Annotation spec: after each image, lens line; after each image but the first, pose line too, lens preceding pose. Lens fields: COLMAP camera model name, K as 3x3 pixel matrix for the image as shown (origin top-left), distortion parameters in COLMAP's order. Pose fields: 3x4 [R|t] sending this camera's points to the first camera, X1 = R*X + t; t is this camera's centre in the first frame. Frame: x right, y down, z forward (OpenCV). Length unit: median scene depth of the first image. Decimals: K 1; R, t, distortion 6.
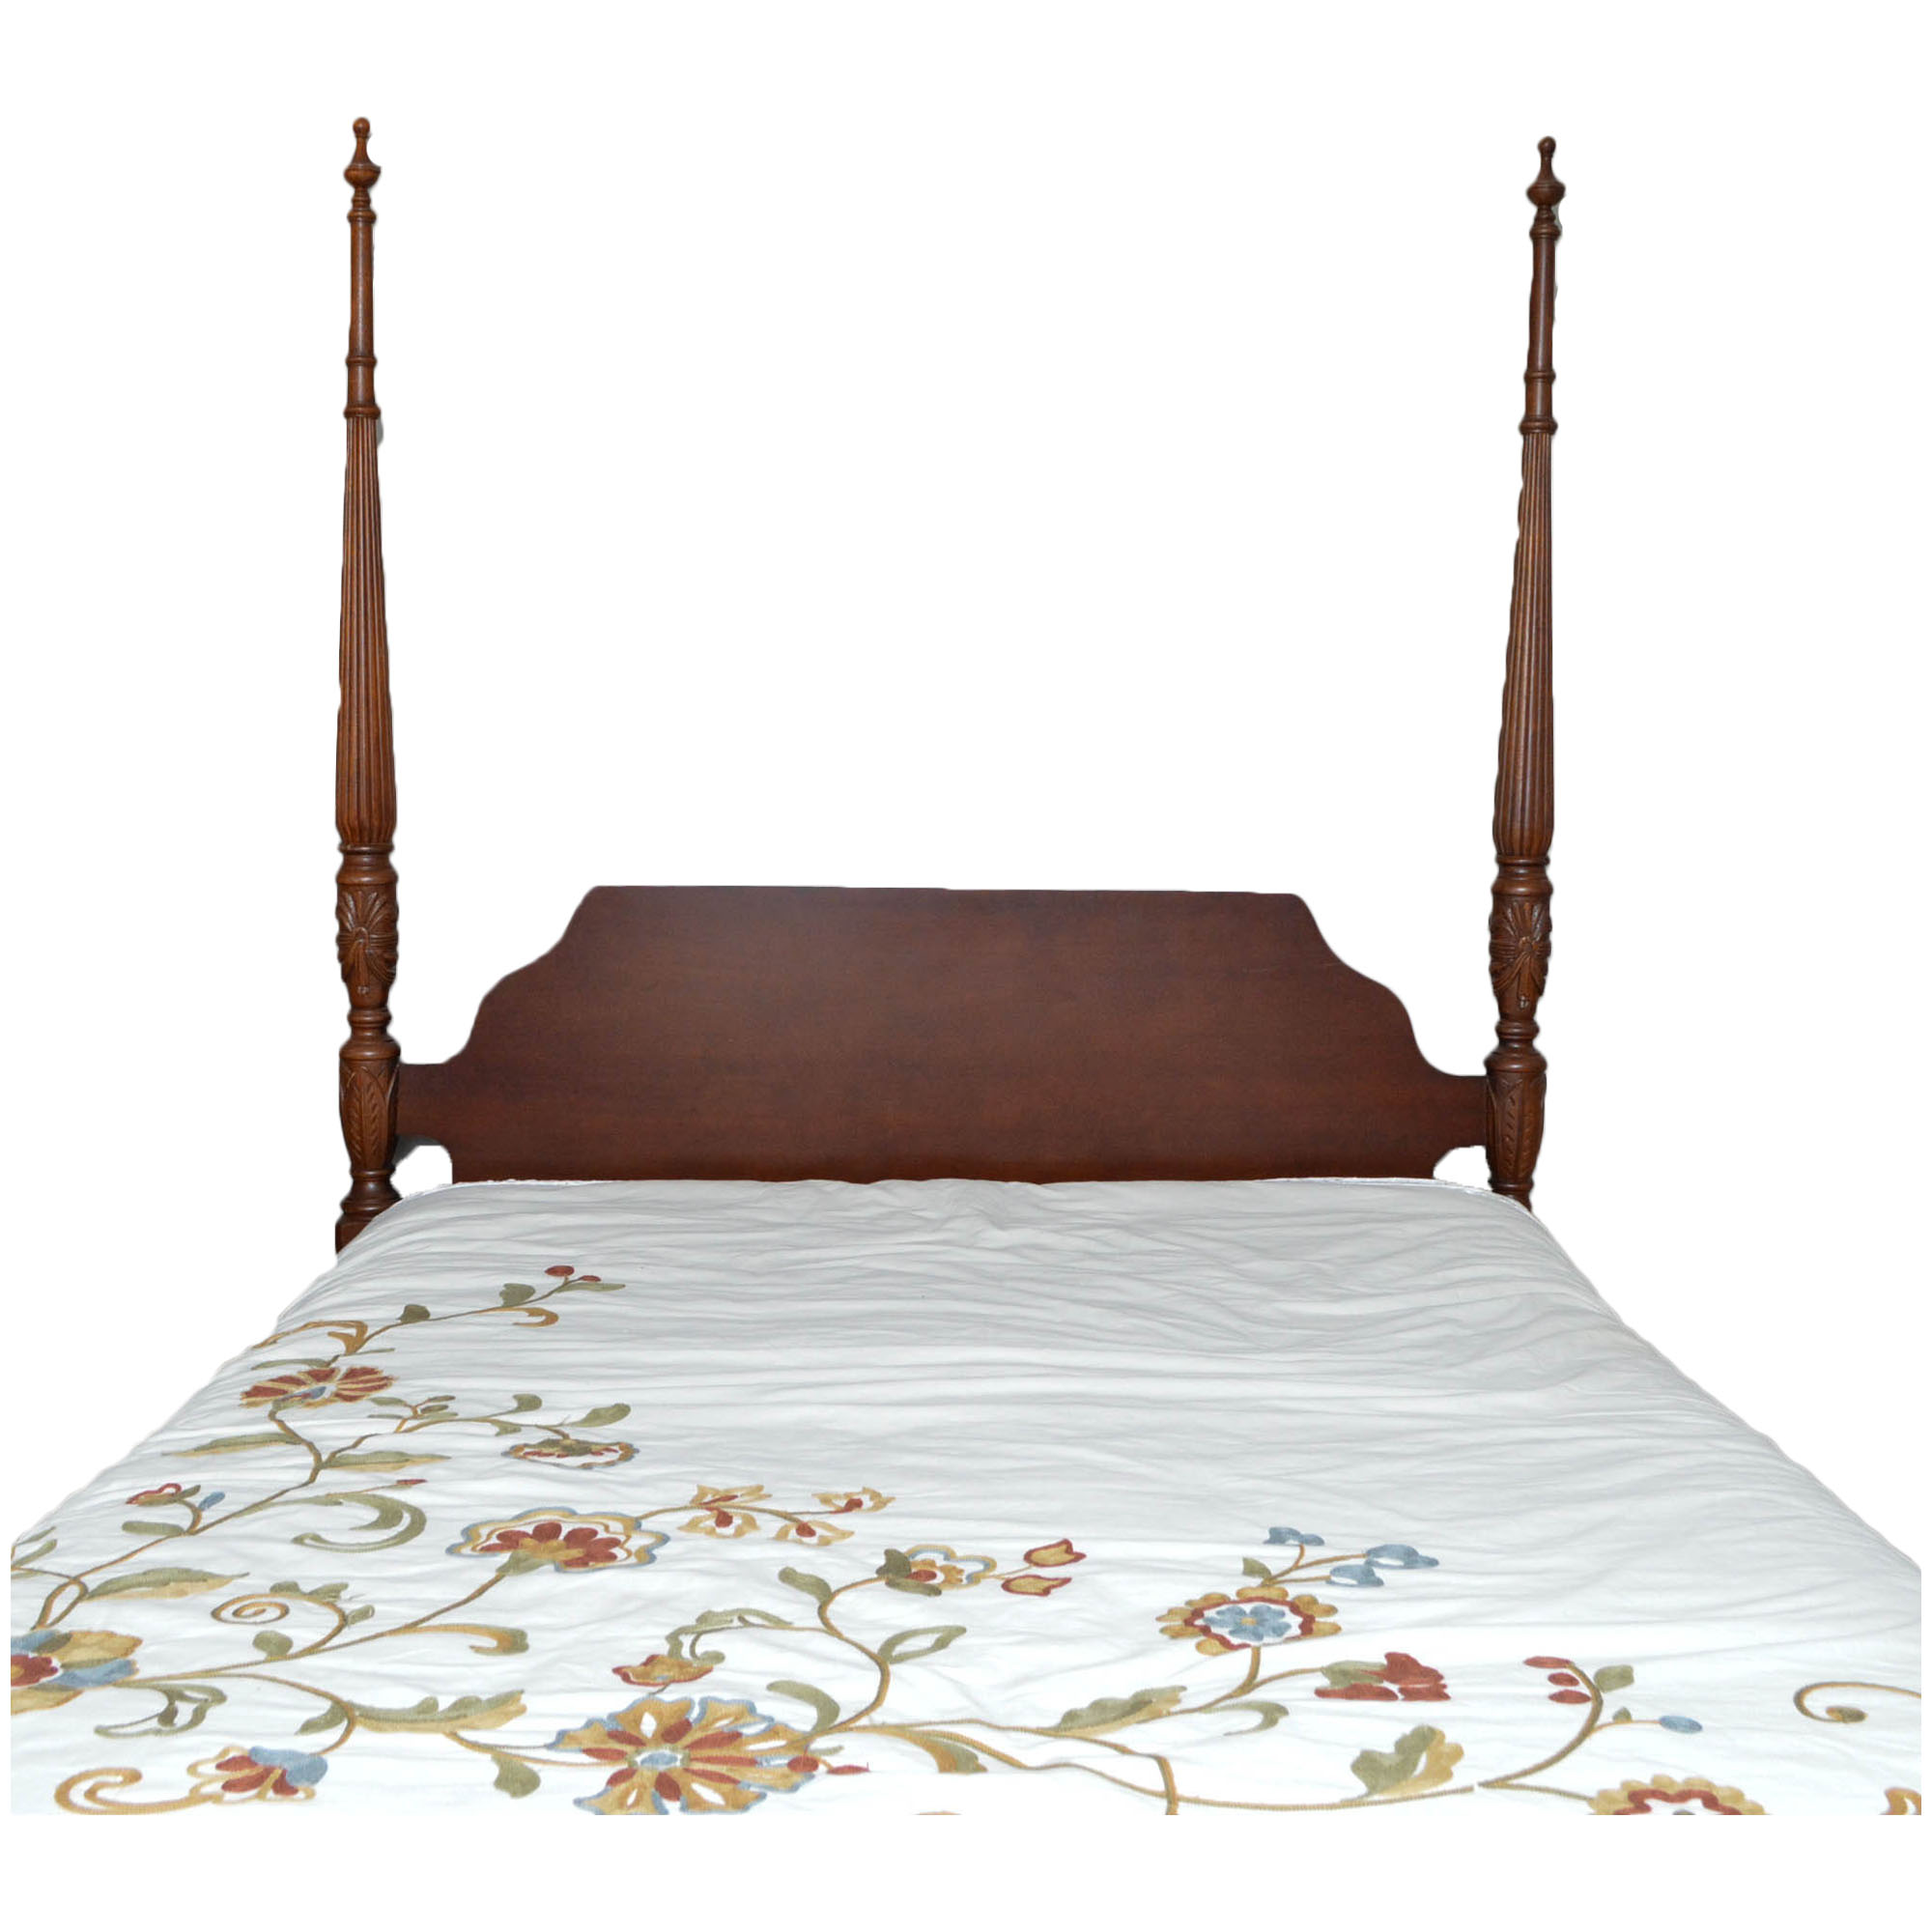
lens RADIAL K [[2502.0, 0, 948.2], [0, 2502.0, 935.1], [0, 0, 1]] dist [-0.076834, 0.000000]
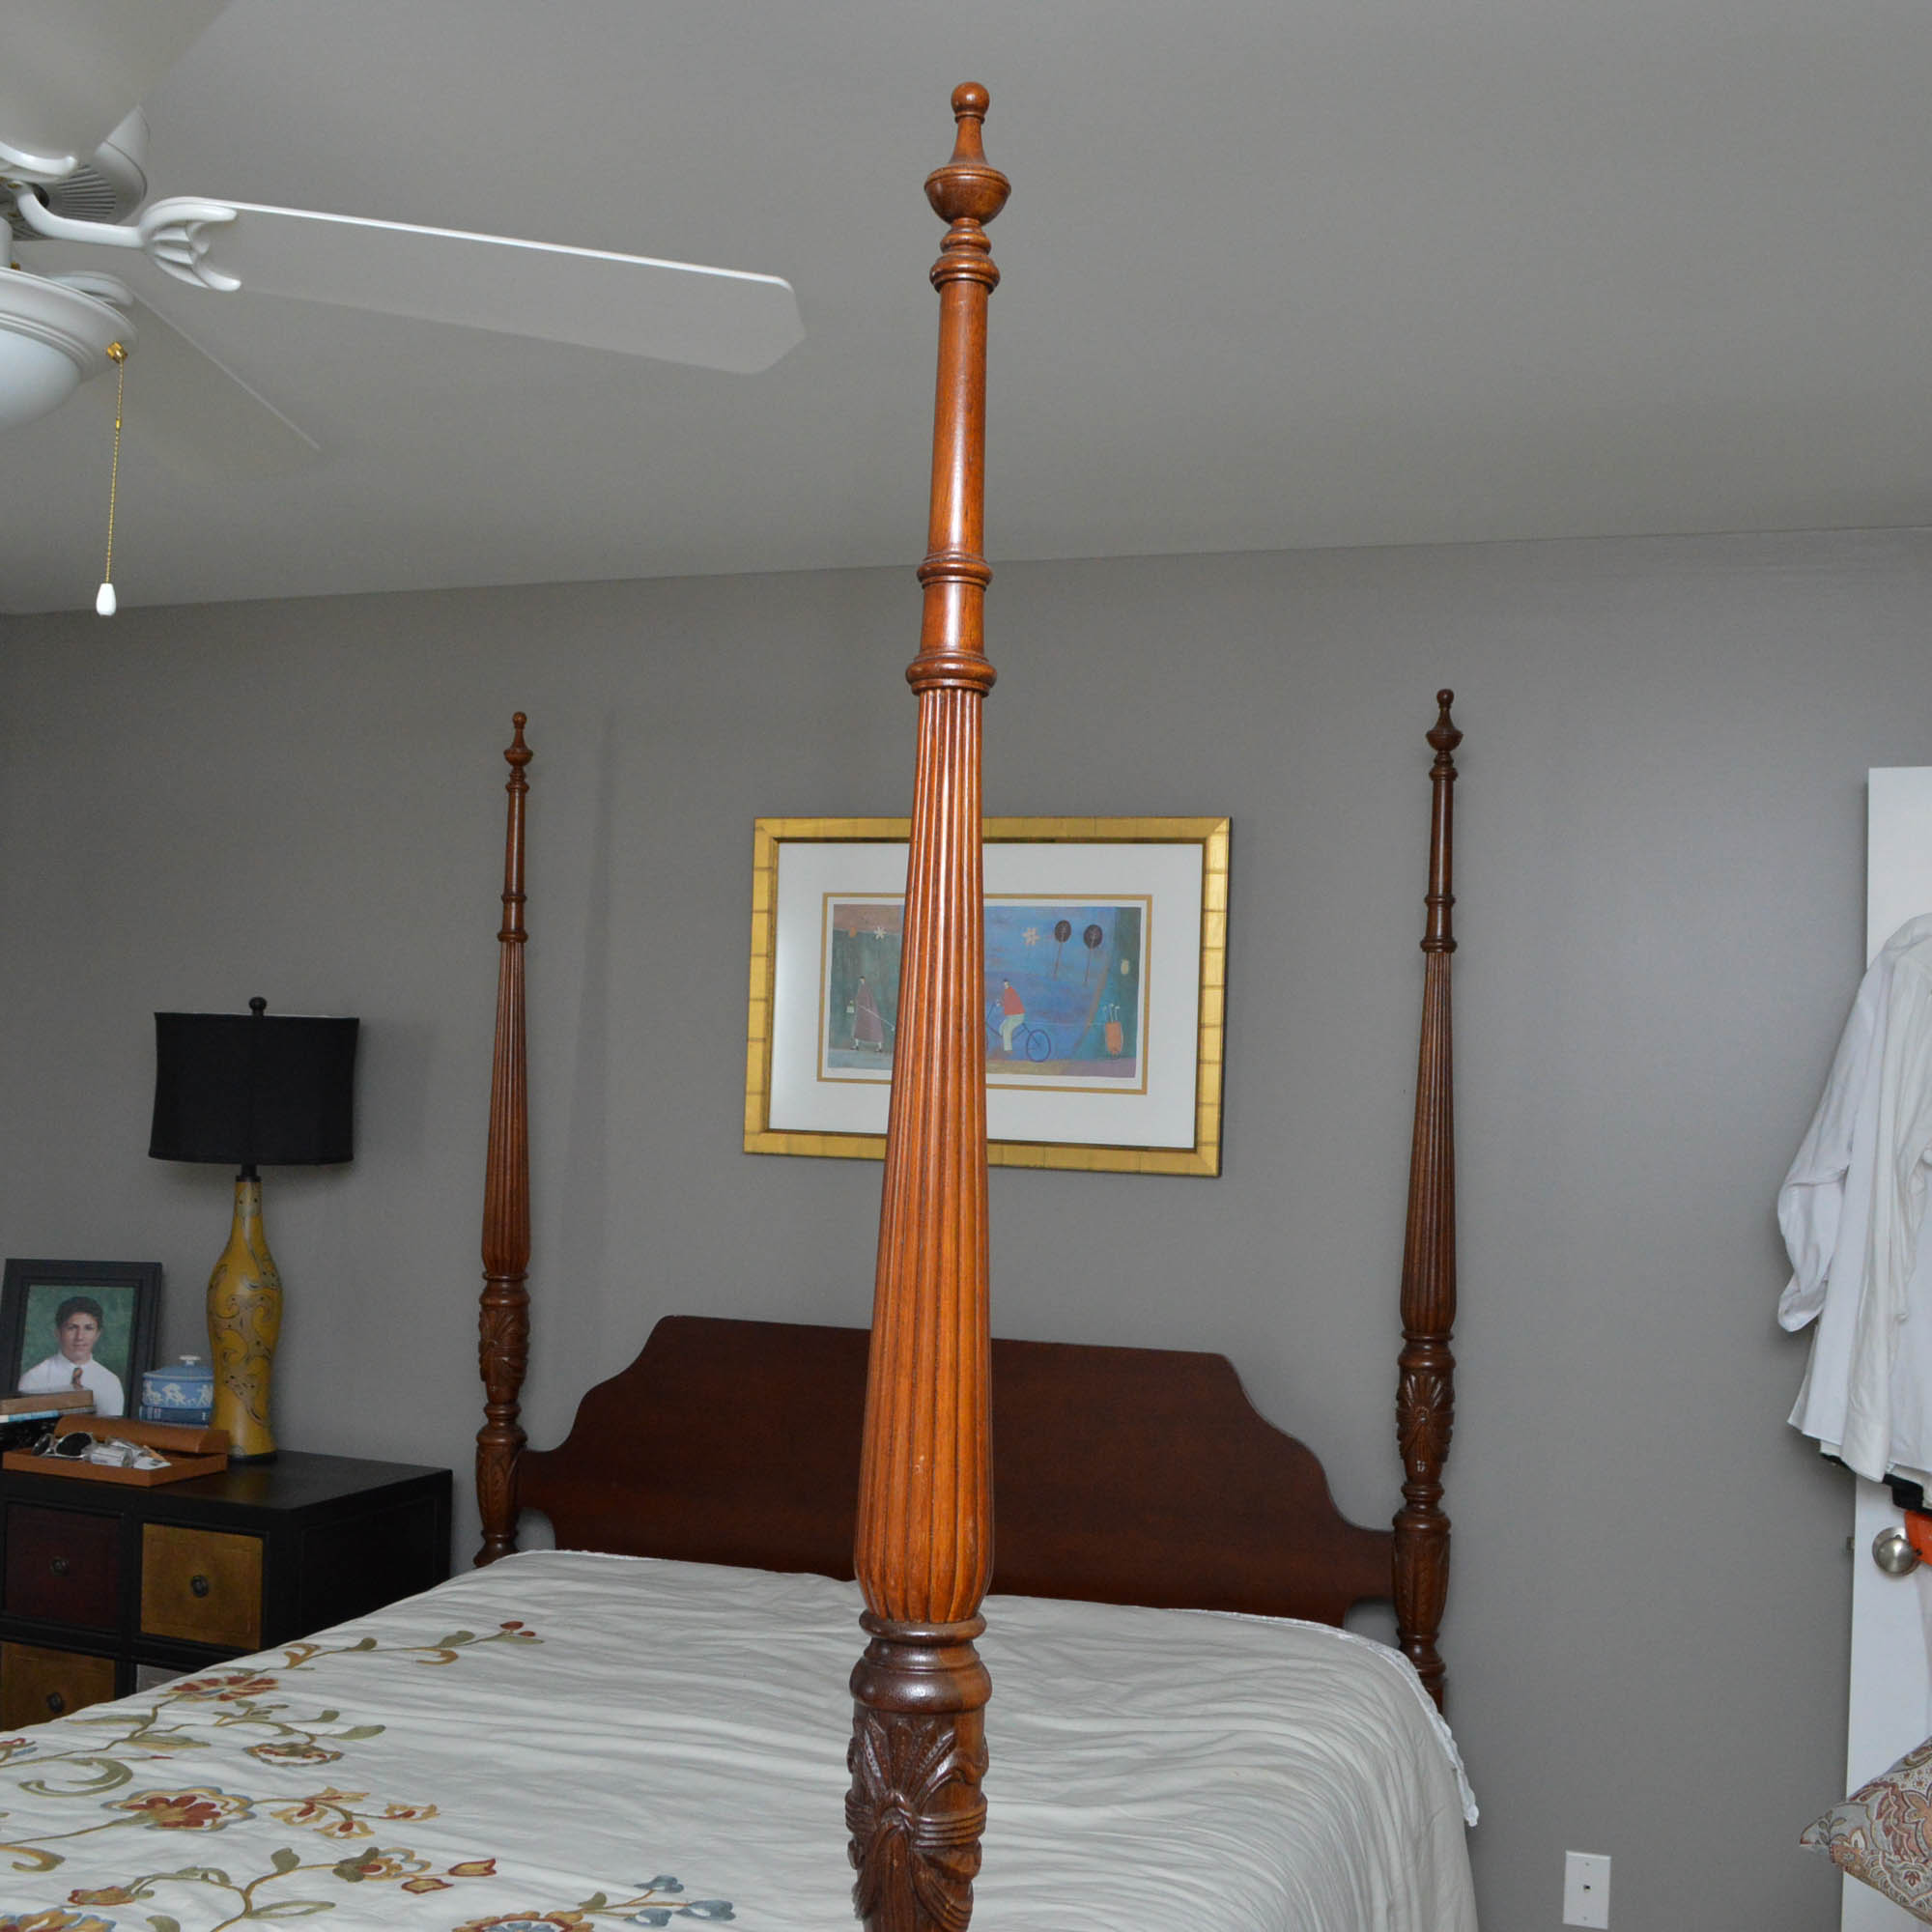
lens RADIAL K [[2478.8, 0, 991.5], [0, 2478.8, 1018.8], [0, 0, 1]] dist [-0.057810, 0.000000]
pose [[0.932345, 0.009303, -0.361451, 0.451934], [-0.051796, 0.992795, -0.108054, -0.041942], [0.357842, 0.119465, 0.926109, -0.093876]]
